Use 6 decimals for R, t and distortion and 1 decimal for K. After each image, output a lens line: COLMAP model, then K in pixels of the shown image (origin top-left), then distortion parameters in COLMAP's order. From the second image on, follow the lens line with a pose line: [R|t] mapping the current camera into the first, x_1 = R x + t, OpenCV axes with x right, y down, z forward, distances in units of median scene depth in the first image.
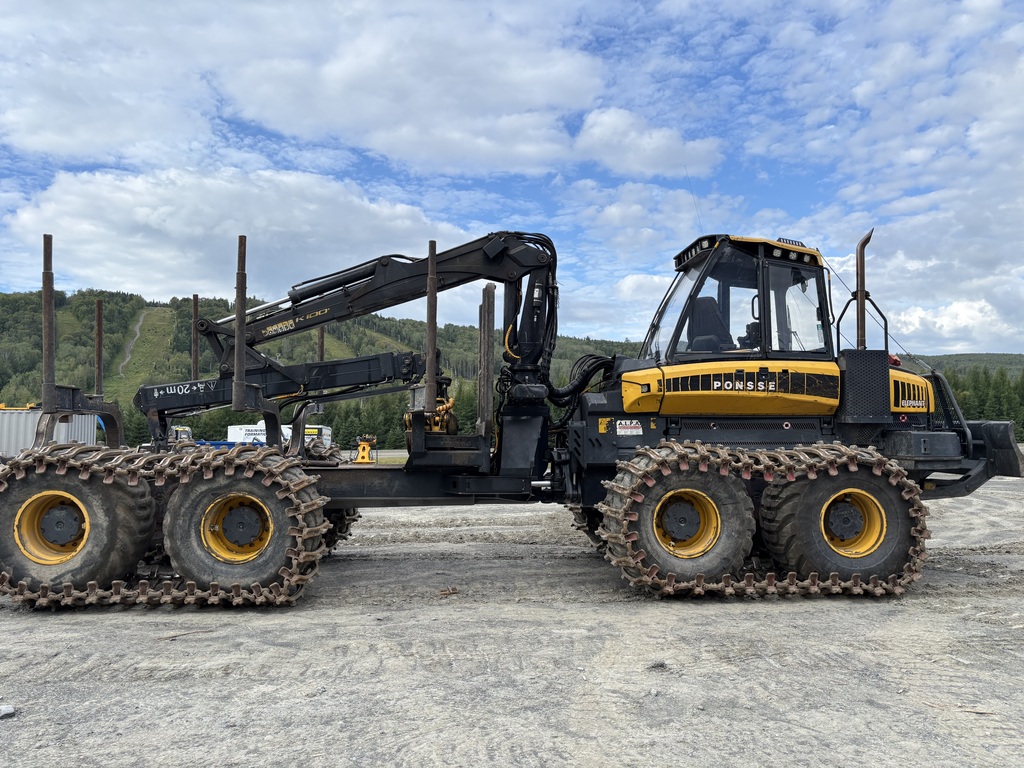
lens RADIAL K [[761.5, 0, 512.0], [0, 761.5, 384.0], [0, 0, 1]] dist [0.017699, -0.003836]
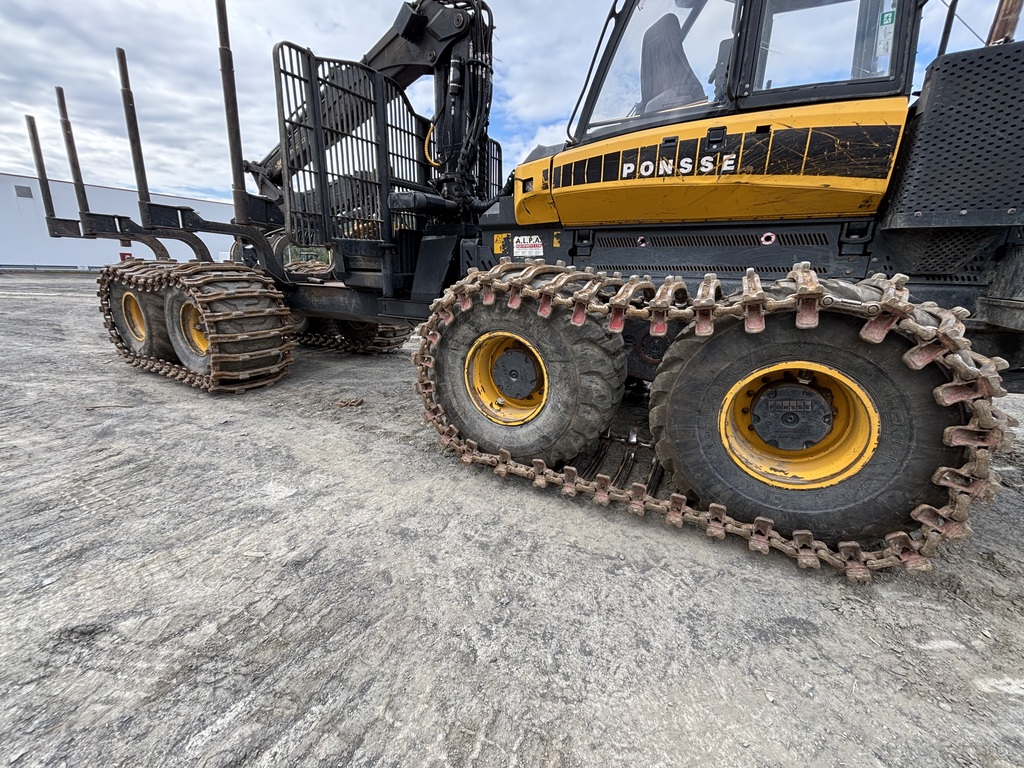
lens RADIAL K [[408.3, 0, 509.9], [0, 408.3, 385.9], [0, 0, 1]] dist [-0.001279, -0.000170]
pose [[0.836539, 0.163677, -0.522888, 0.391330], [0.018078, 0.945572, 0.324910, 0.057970], [0.547609, -0.281253, 0.788049, 0.631350]]
